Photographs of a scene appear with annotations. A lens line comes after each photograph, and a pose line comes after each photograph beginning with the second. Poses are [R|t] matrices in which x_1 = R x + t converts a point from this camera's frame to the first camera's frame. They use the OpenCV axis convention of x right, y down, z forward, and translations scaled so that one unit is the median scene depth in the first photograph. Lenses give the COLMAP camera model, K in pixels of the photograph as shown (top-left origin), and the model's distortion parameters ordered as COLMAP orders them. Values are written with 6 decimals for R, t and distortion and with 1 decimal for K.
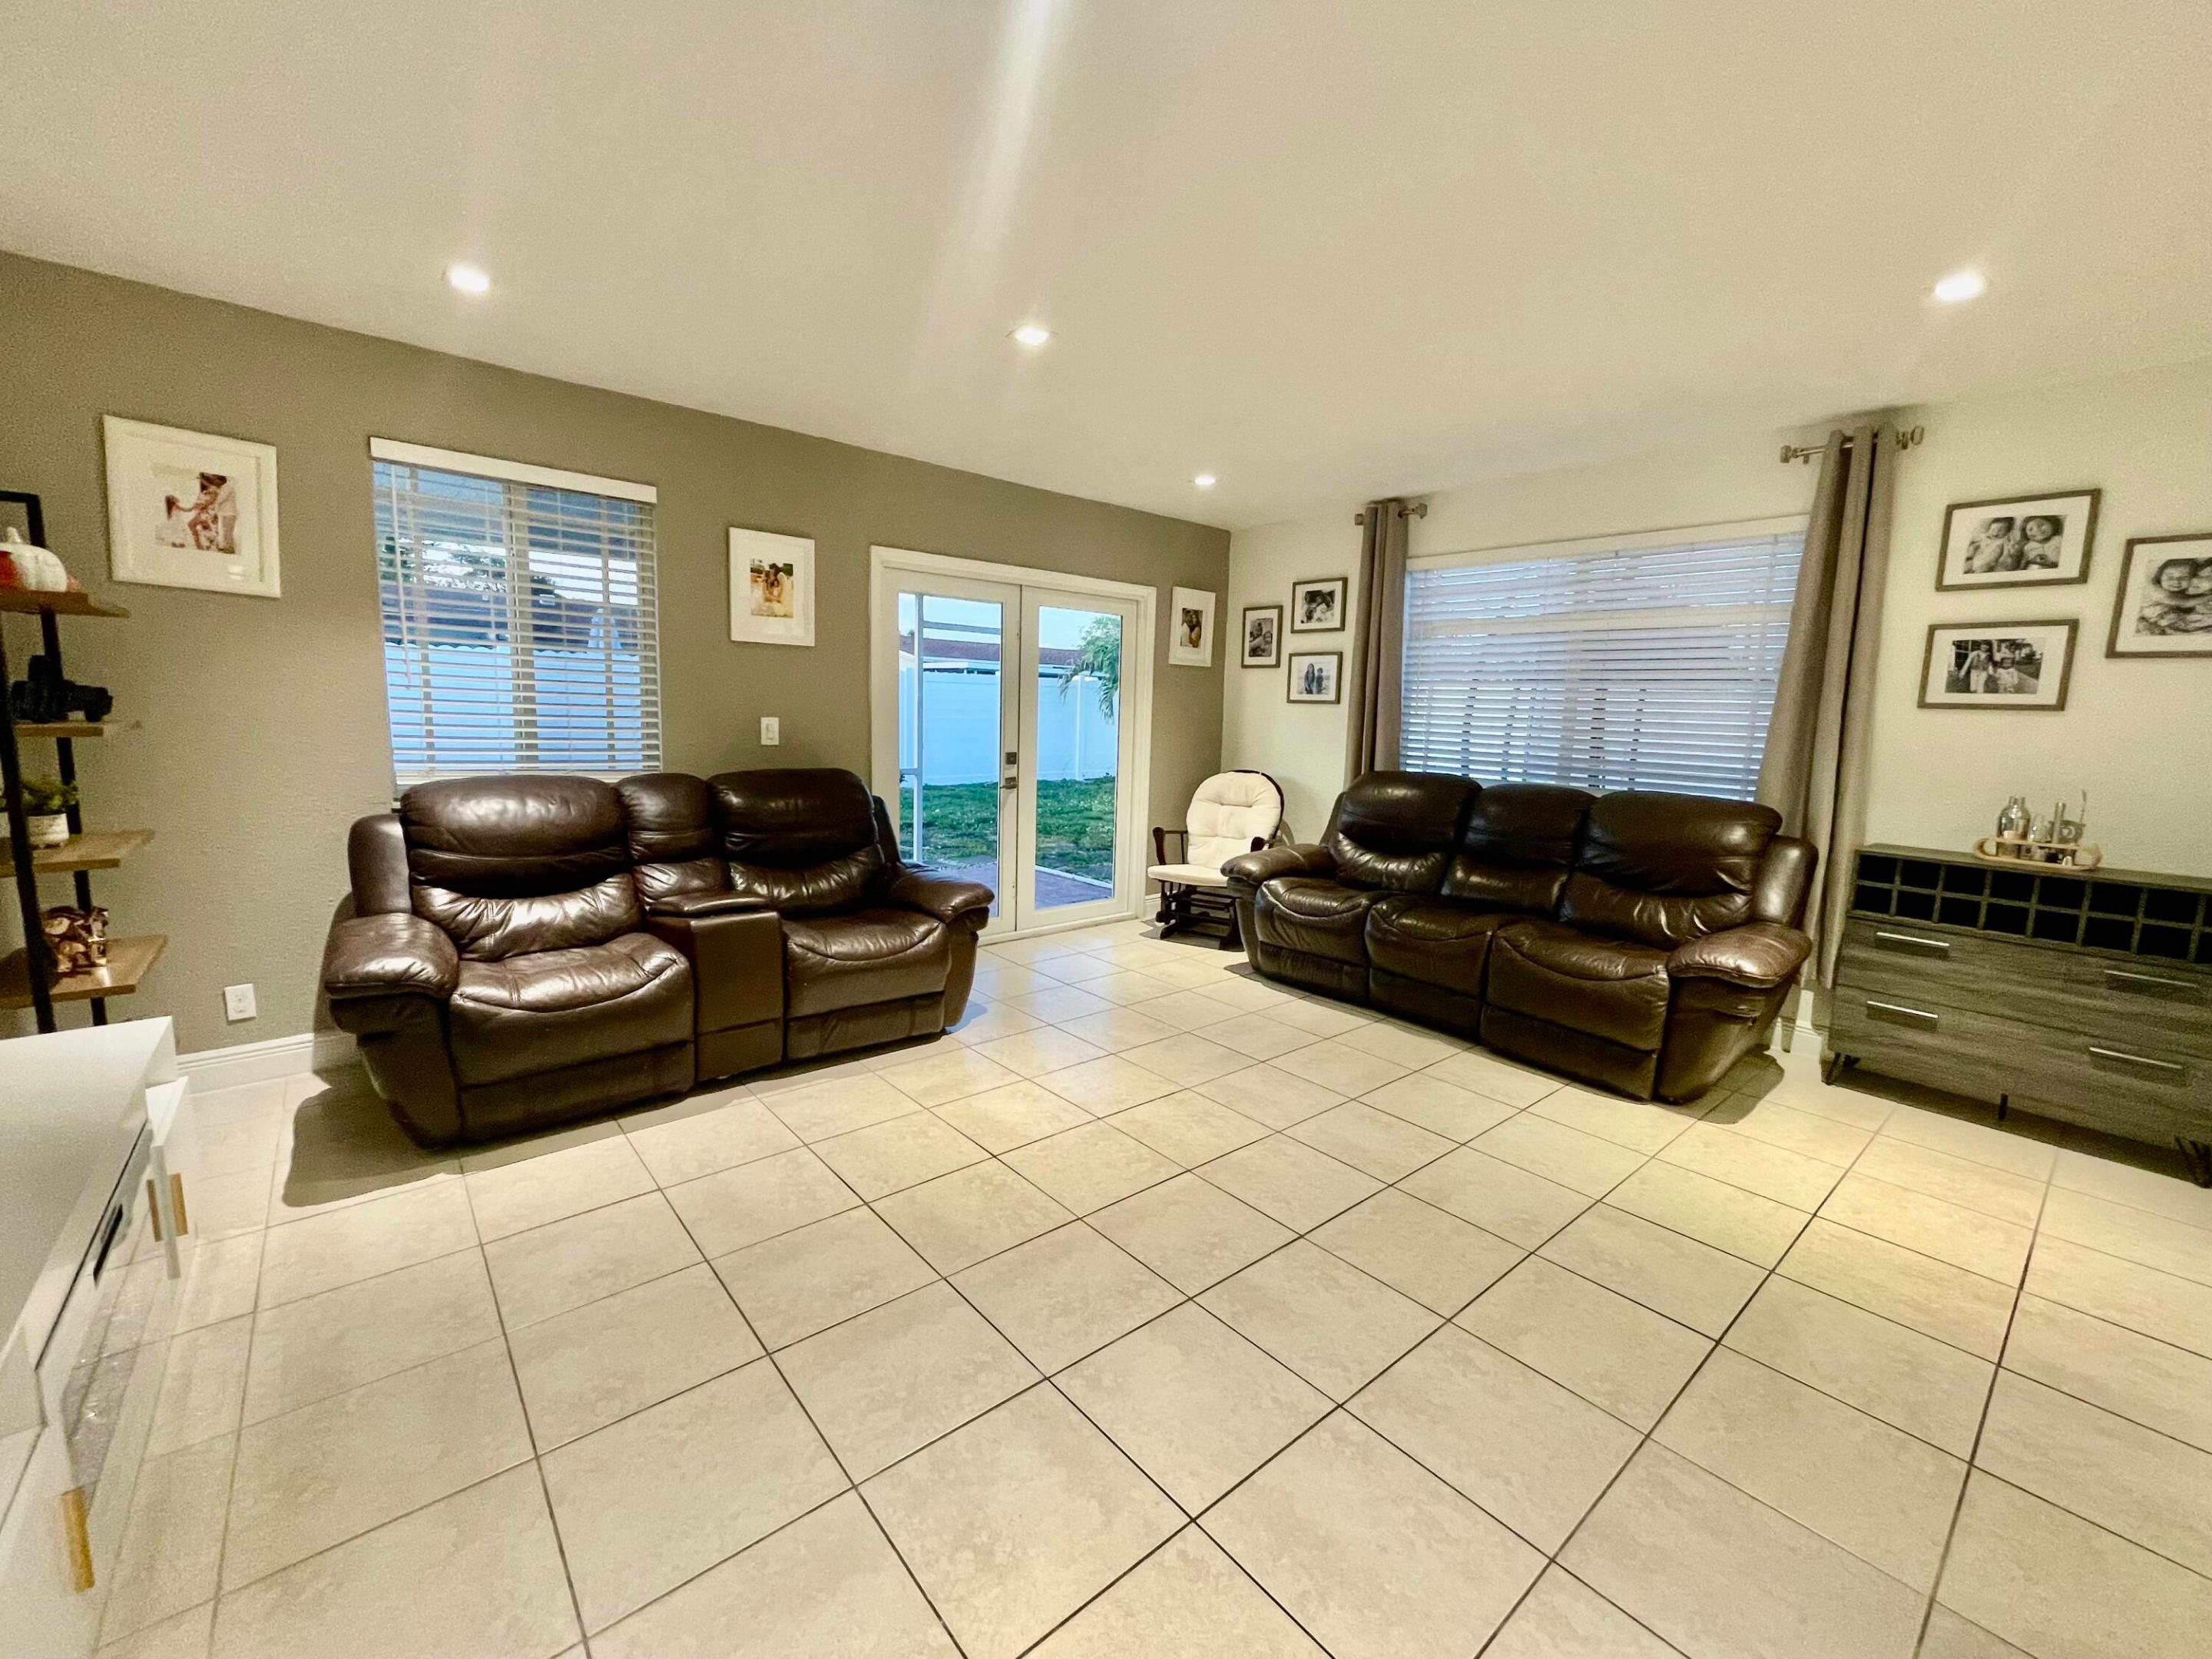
lens RADIAL K [[896.8, 0, 1107.5], [0, 896.8, 829.5], [0, 0, 1]] dist [-0.003232, -0.000002]
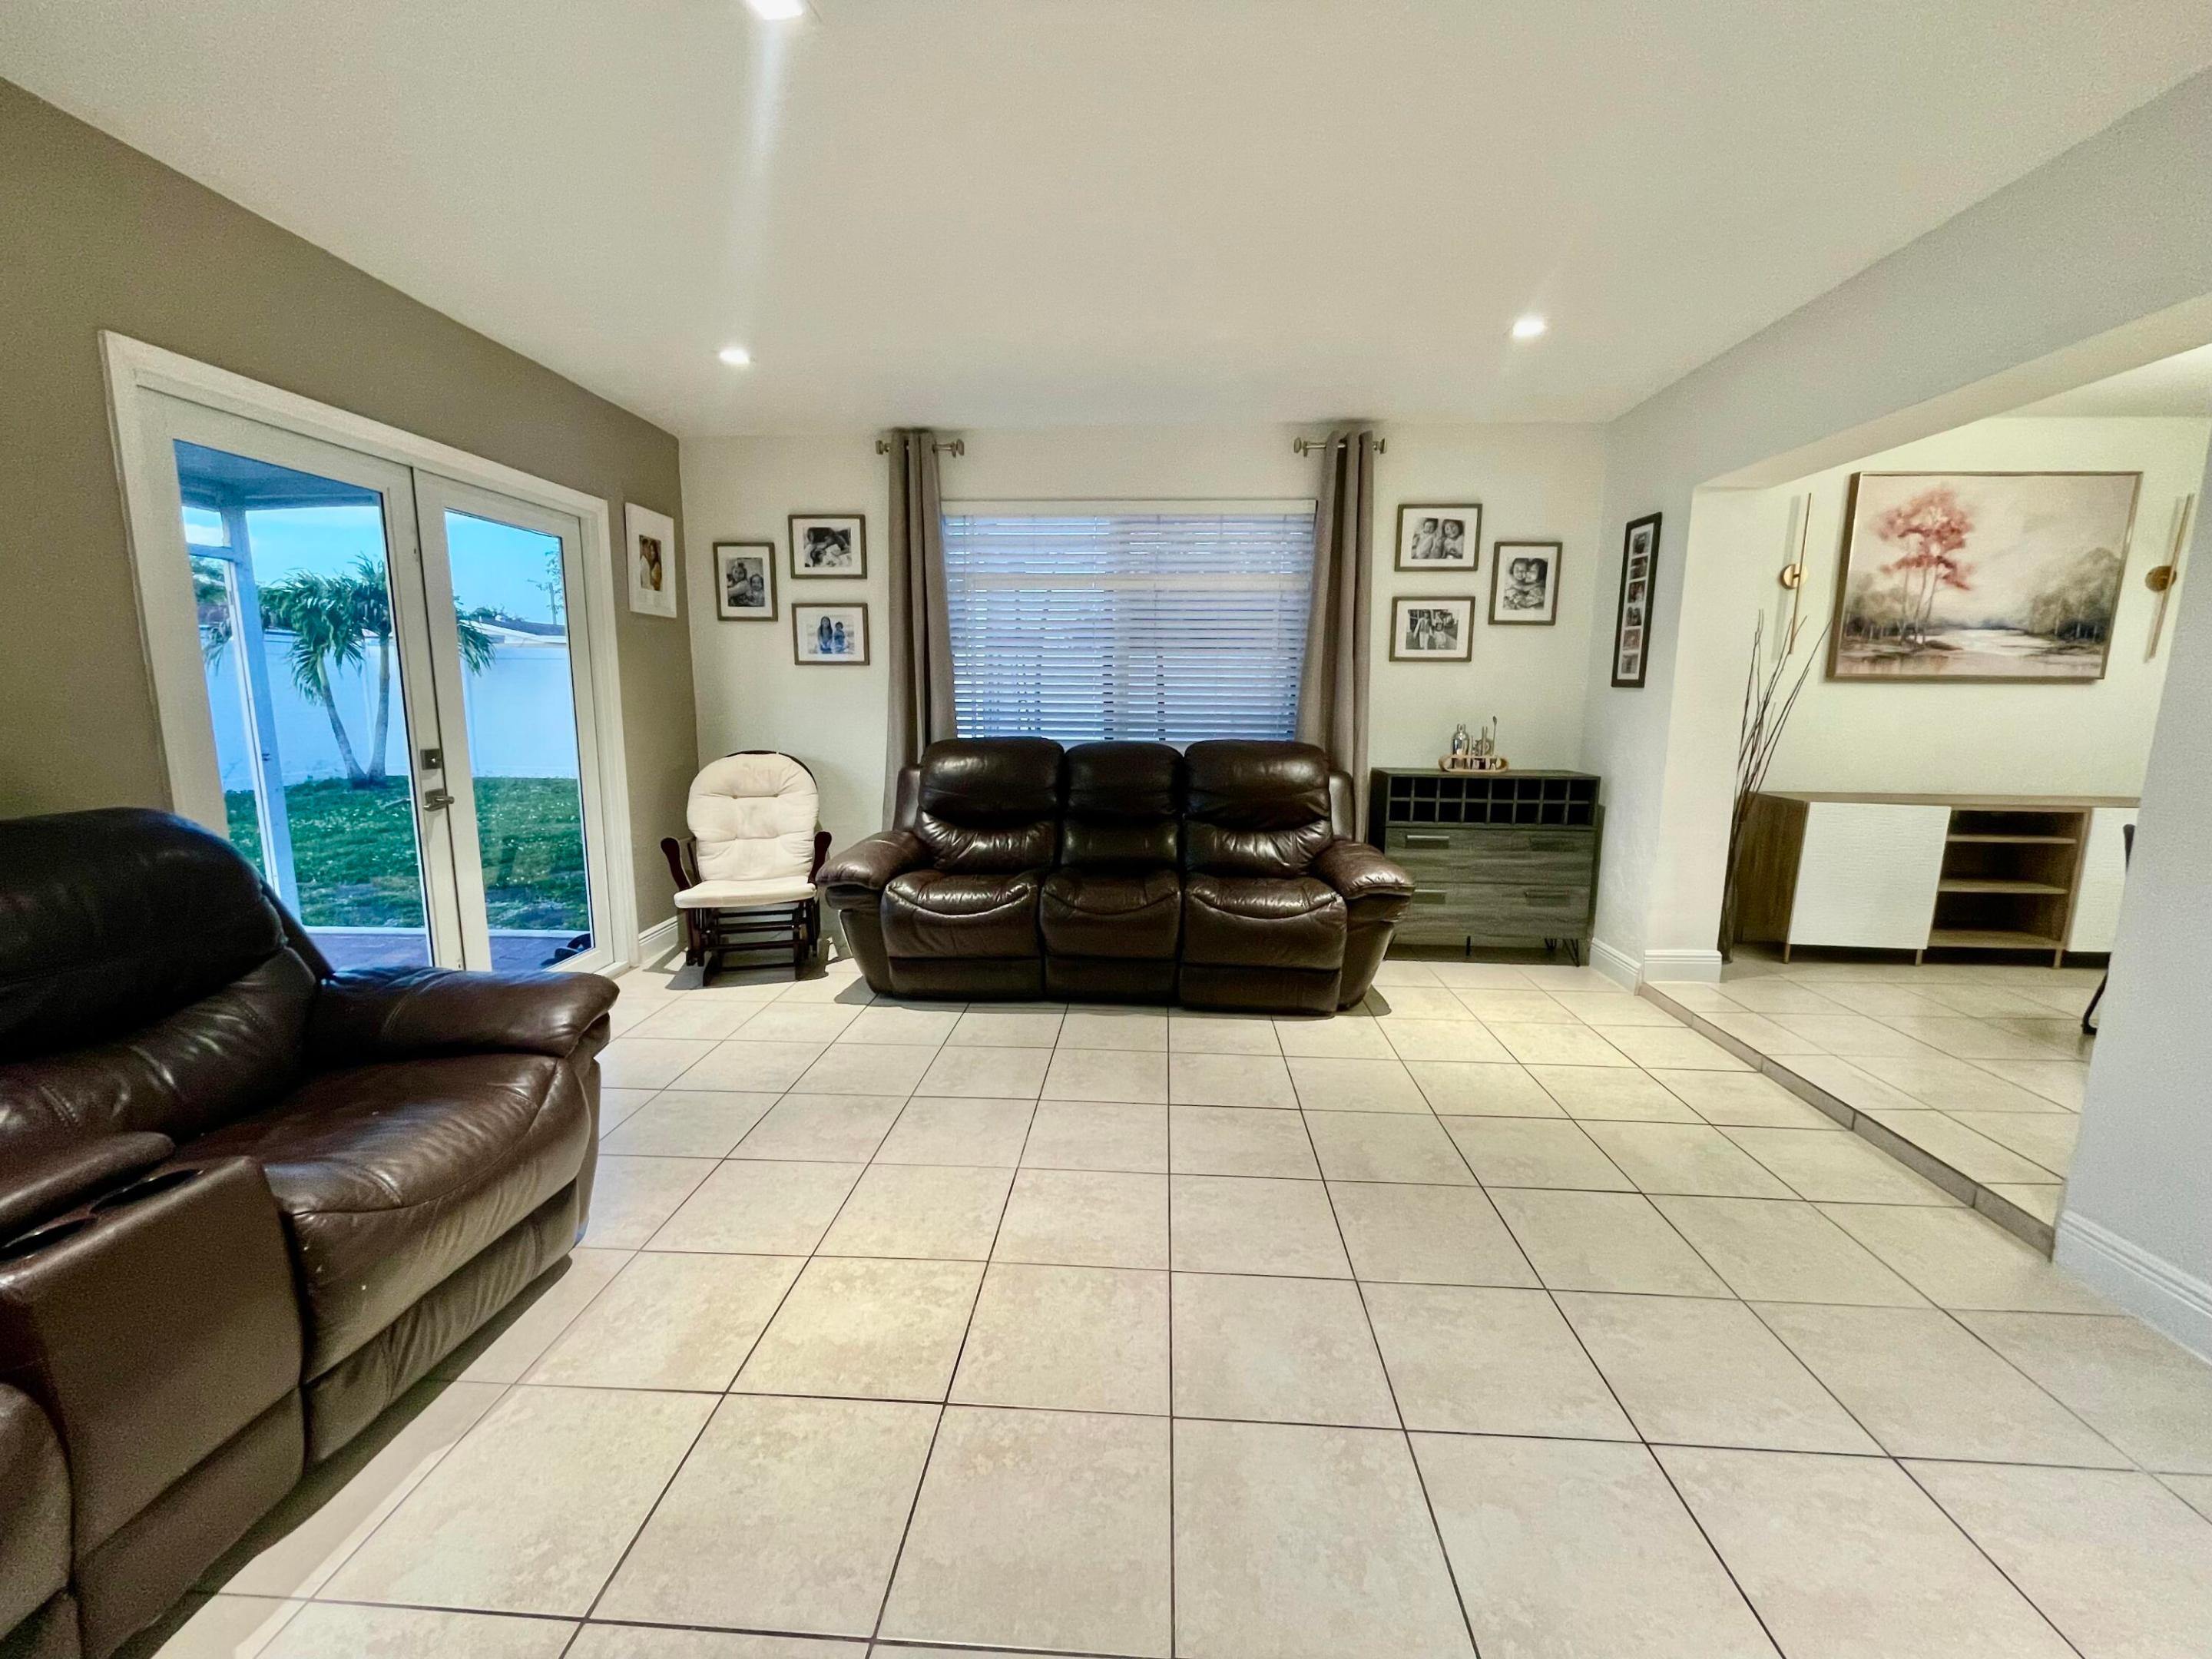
lens RADIAL K [[896.8, 0, 1107.0], [0, 896.8, 826.2], [0, 0, 1]] dist [-0.003232, -0.000002]
pose [[0.693377, -0.134246, 0.707959, -0.313758], [0.112120, 0.990626, 0.078035, -0.042623], [-0.711799, 0.025269, 0.701929, 0.357566]]
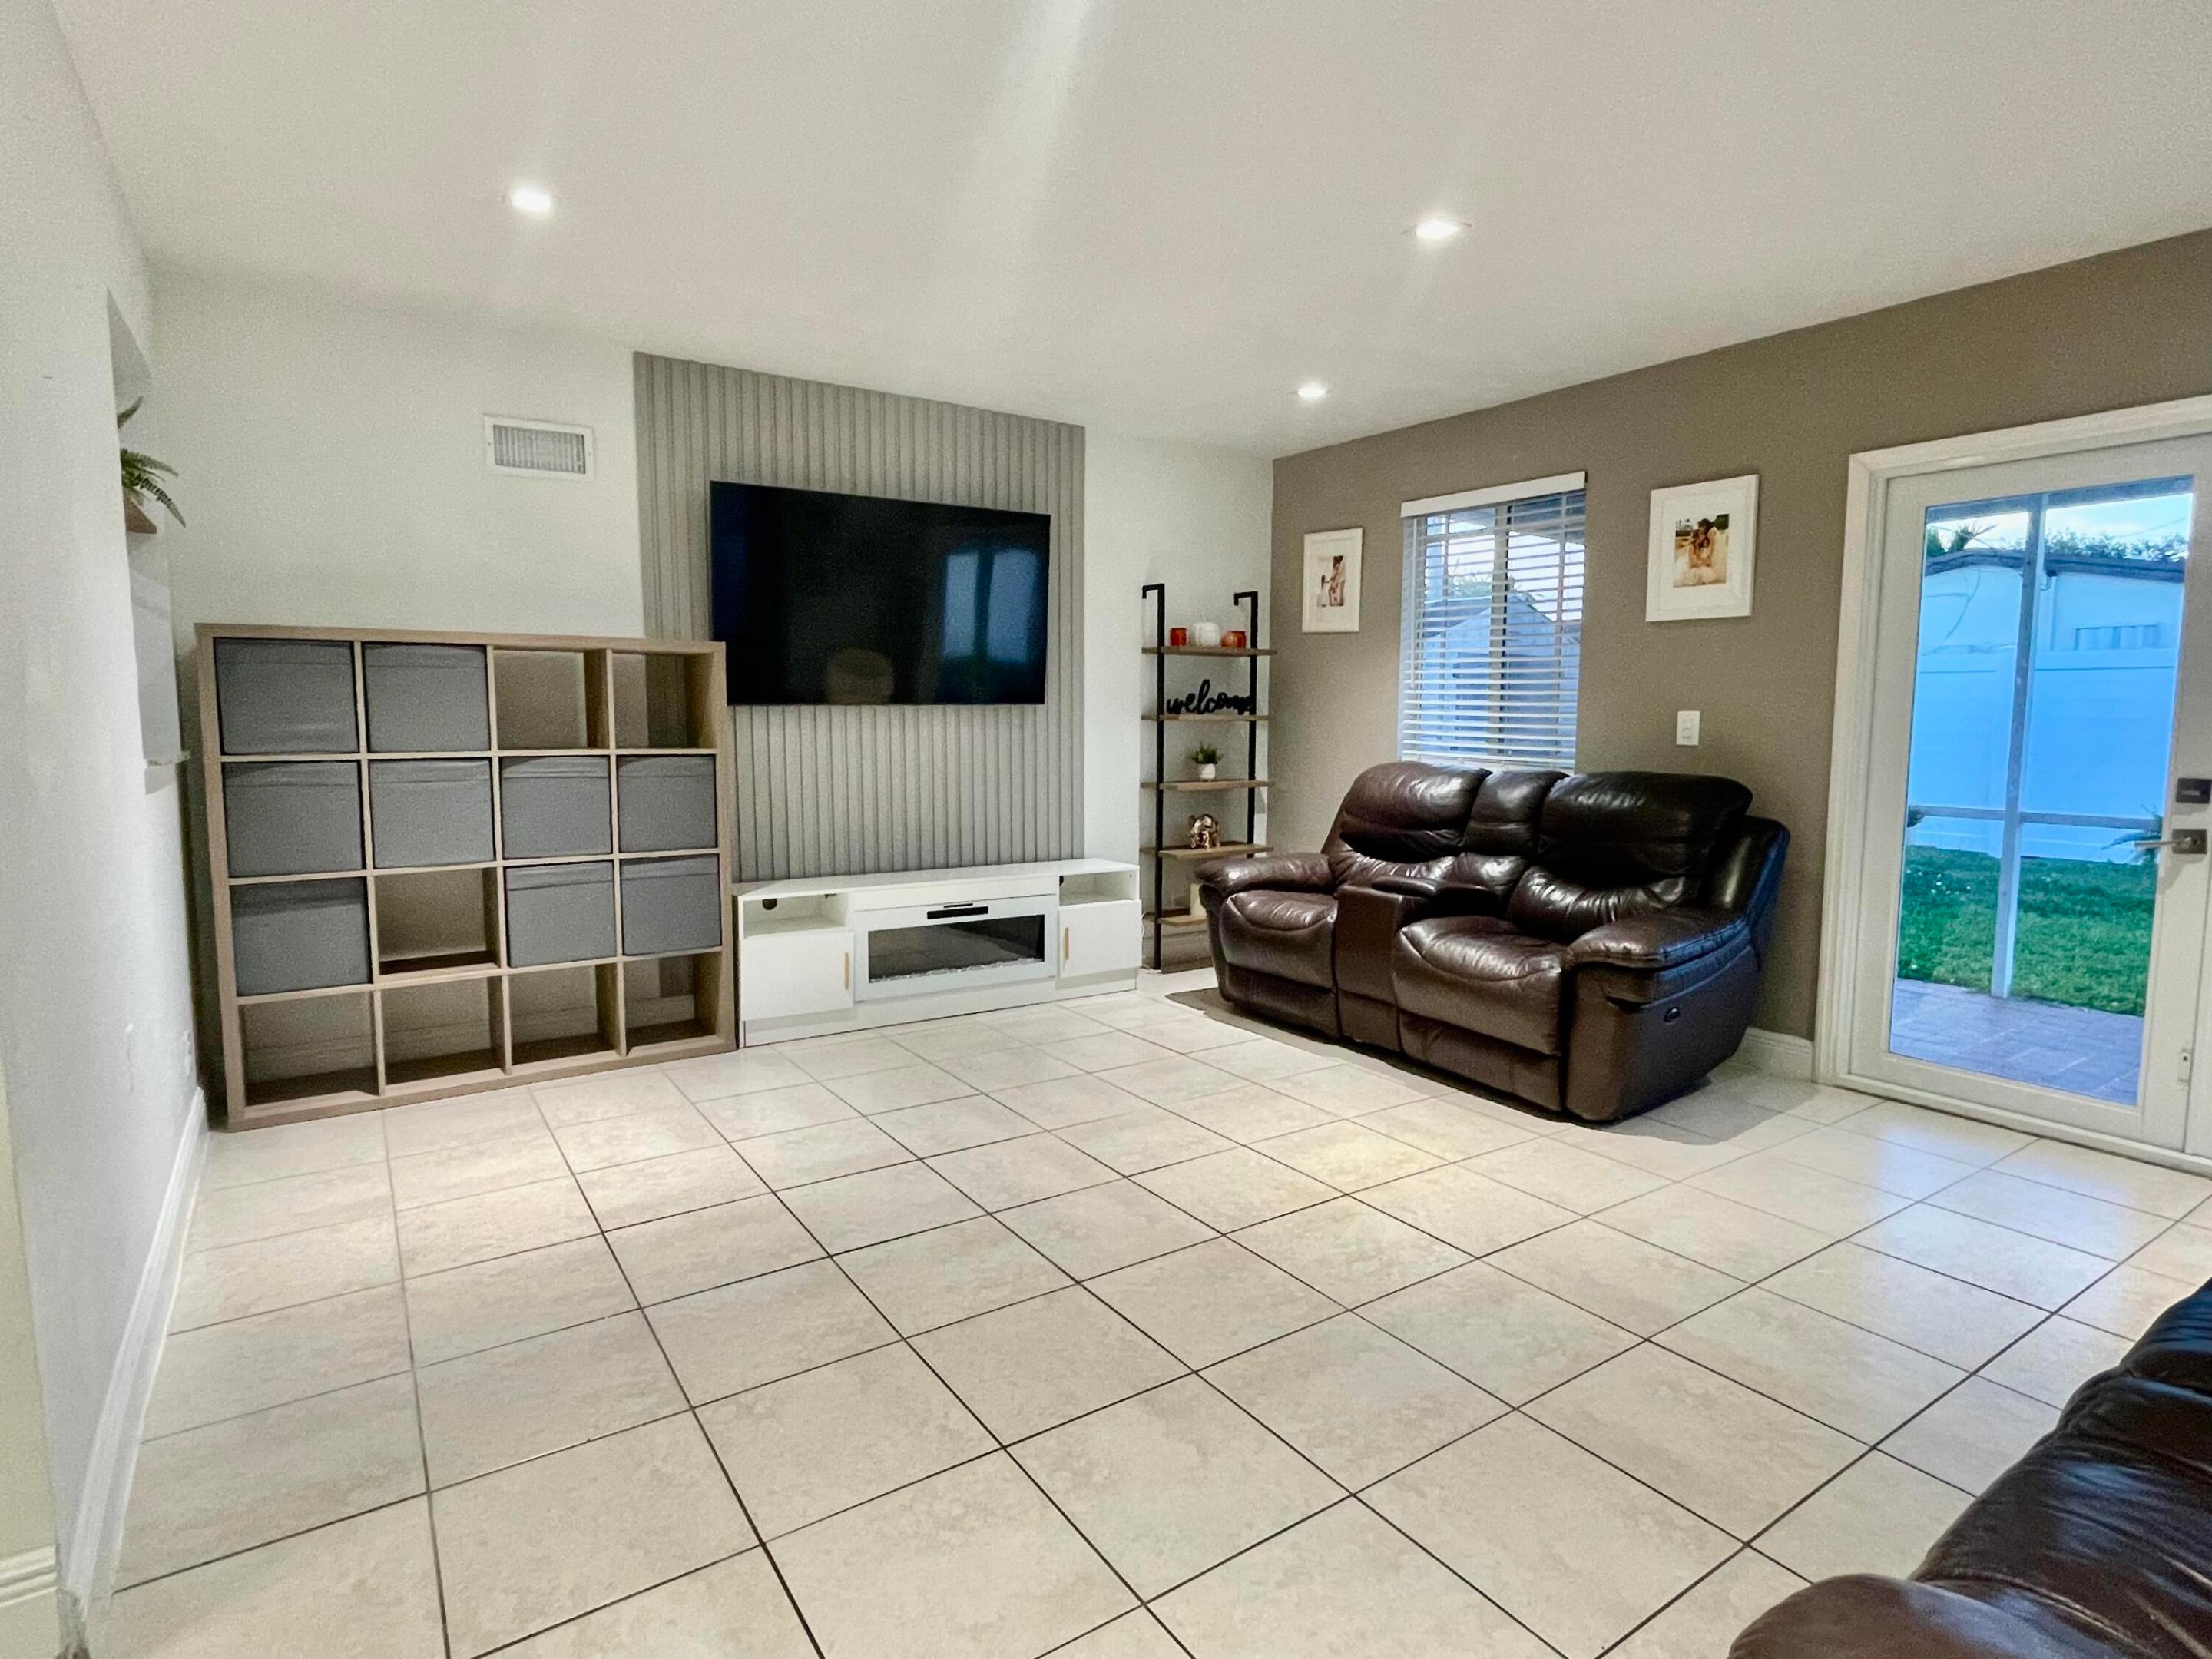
lens RADIAL K [[1157.3, 0, 1114.1], [0, 1157.3, 828.3], [0, 0, 1]] dist [-0.002572, 0.001156]
pose [[-0.104792, 0.071546, -0.991917, 0.804134], [-0.142433, 0.986046, 0.086170, -0.042126], [0.984242, 0.150312, -0.093140, 0.682464]]
